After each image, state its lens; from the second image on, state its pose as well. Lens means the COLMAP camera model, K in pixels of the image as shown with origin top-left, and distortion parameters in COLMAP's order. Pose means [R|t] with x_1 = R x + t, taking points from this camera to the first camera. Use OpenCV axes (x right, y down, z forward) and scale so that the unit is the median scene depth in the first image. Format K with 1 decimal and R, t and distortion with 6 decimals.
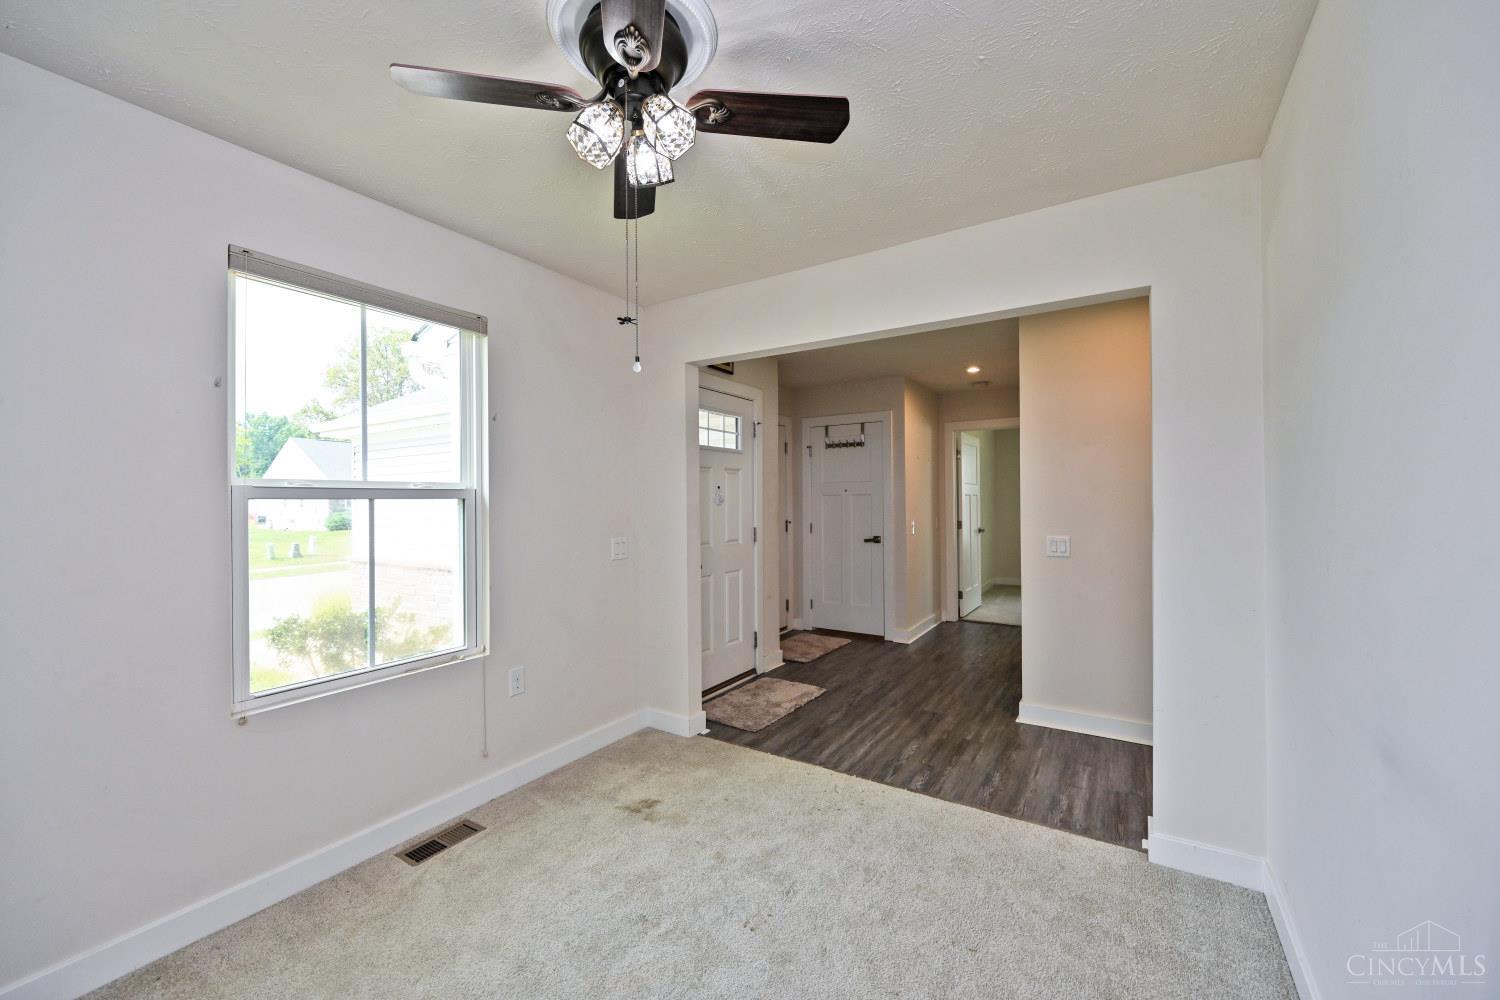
lens RADIAL K [[589.8, 0, 749.2], [0, 589.8, 512.1], [0, 0, 1]] dist [-0.005079, 0.001079]
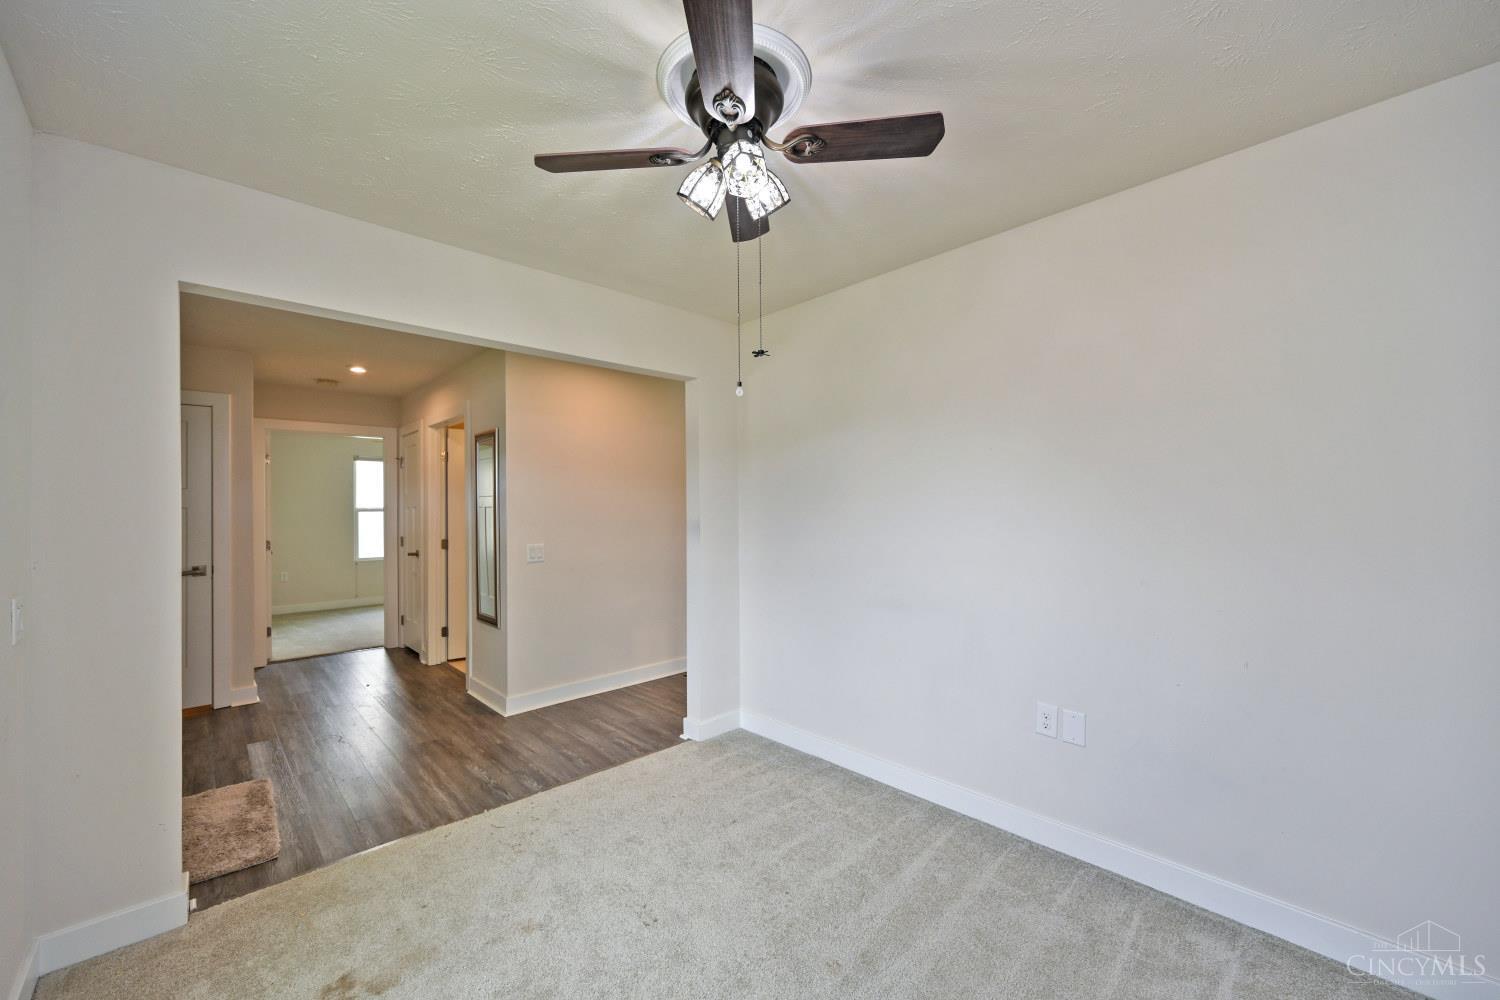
lens RADIAL K [[589.8, 0, 753.6], [0, 589.8, 508.4], [0, 0, 1]] dist [-0.005079, 0.001079]
pose [[0.230290, 0.005609, 0.973106, -0.600473], [0.024821, 0.999624, -0.011635, -0.006788], [-0.972805, 0.026833, 0.230064, 0.347526]]
